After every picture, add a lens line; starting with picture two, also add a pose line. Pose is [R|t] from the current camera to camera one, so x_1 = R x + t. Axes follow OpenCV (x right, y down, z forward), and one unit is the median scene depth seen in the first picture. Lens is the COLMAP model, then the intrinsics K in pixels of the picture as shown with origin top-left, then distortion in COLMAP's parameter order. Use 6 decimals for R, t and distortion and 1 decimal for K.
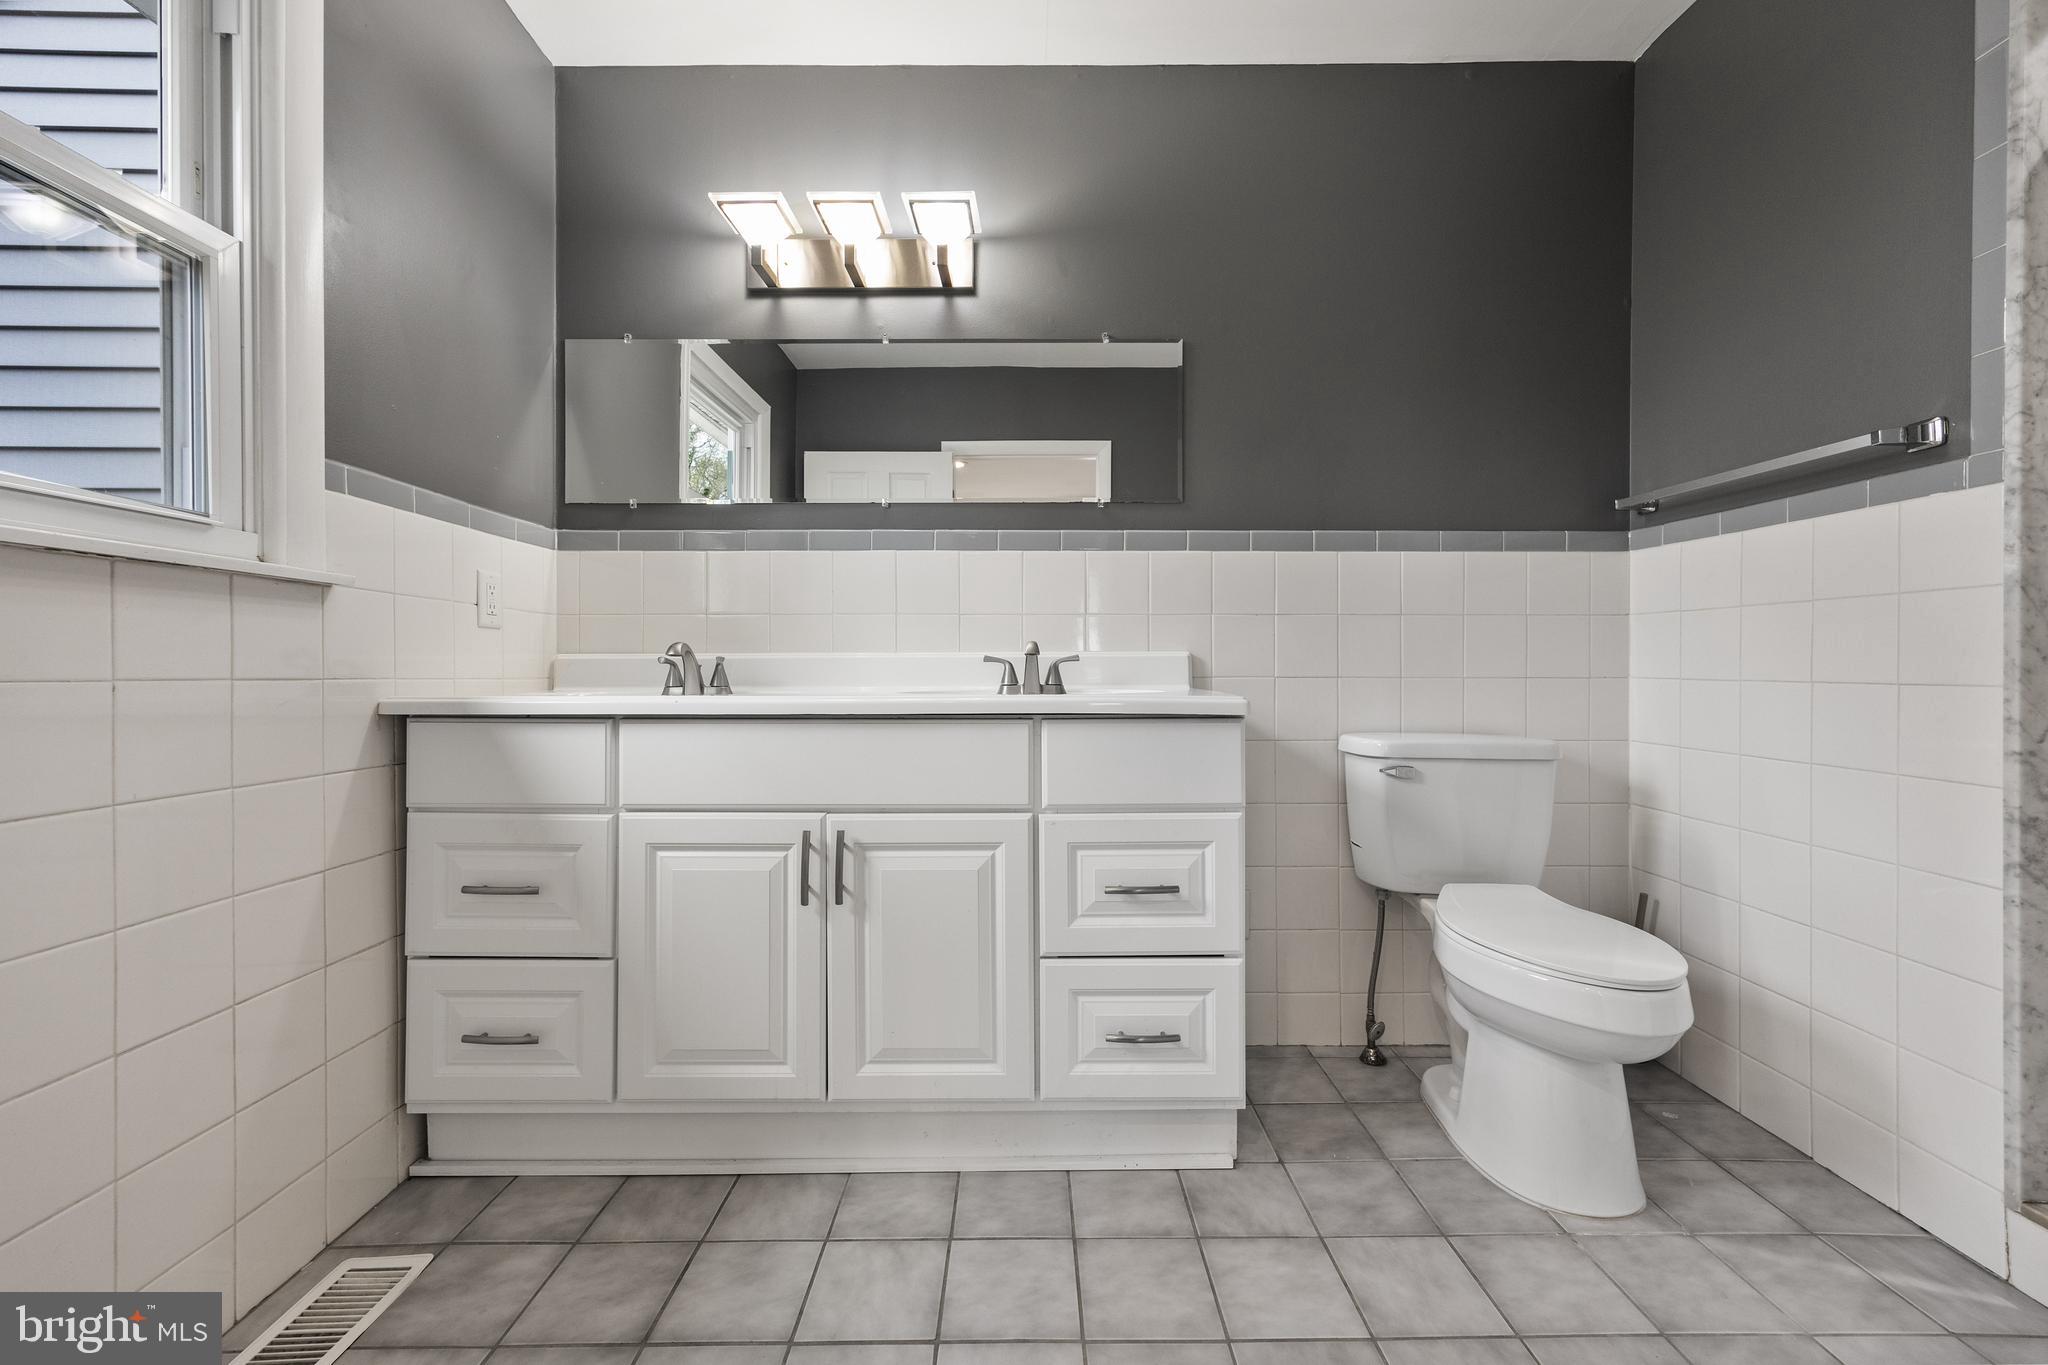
lens RADIAL K [[824.8, 0, 1023.2], [0, 824.8, 670.2], [0, 0, 1]] dist [0.002346, -0.000267]
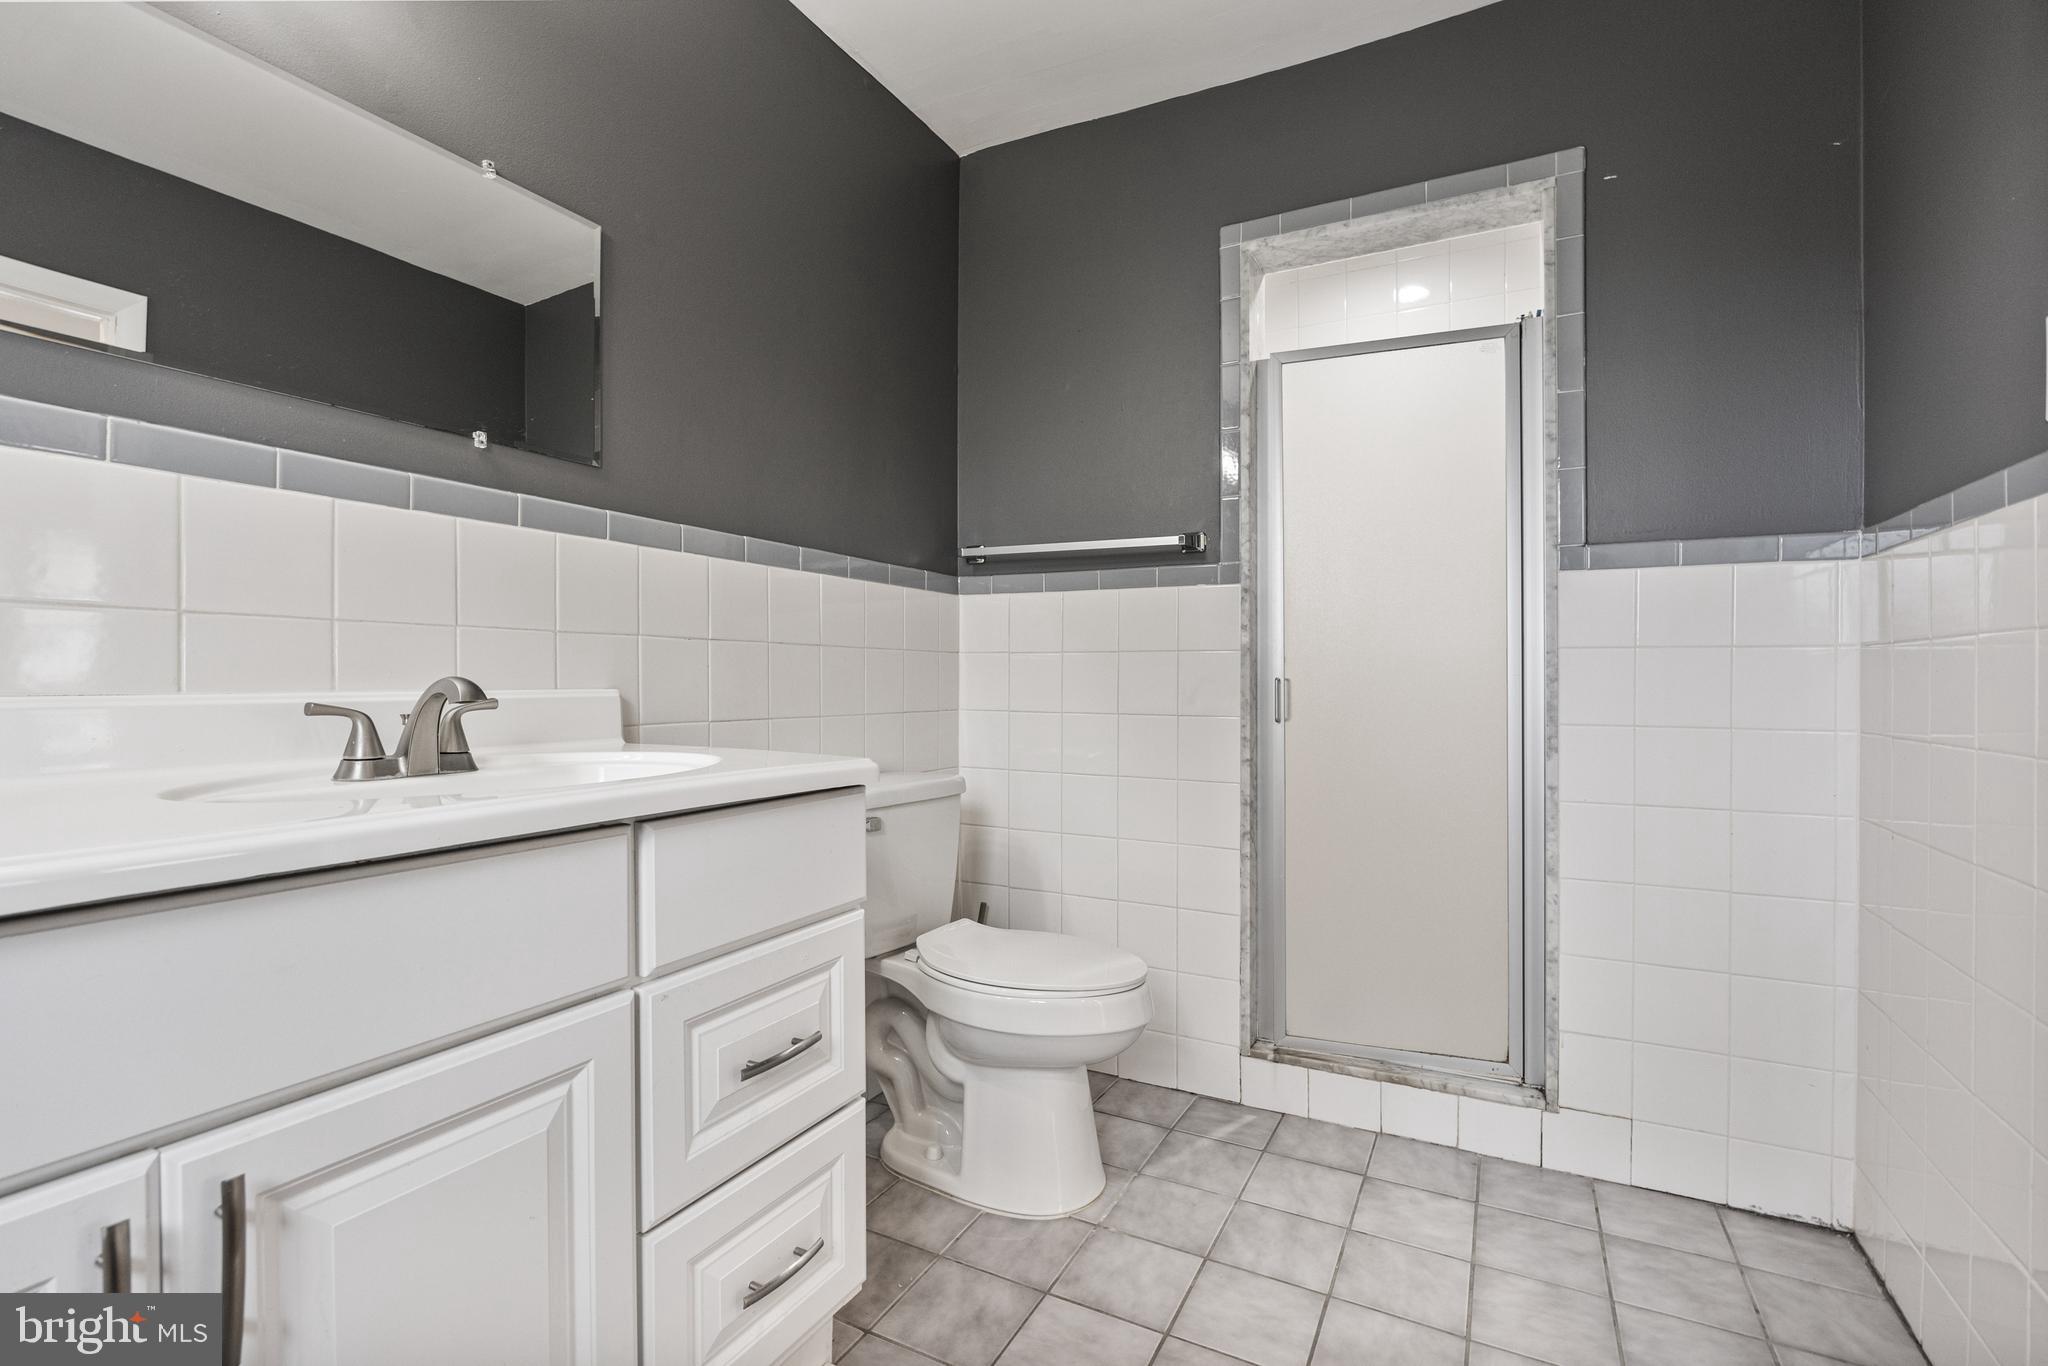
lens RADIAL K [[923.2, 0, 1026.6], [0, 923.2, 686.8], [0, 0, 1]] dist [-0.004470, -0.000840]
pose [[0.459240, -0.004351, 0.888302, -0.427106], [0.000352, 0.999989, 0.004716, -0.037221], [-0.888312, -0.001853, 0.459236, 0.472027]]
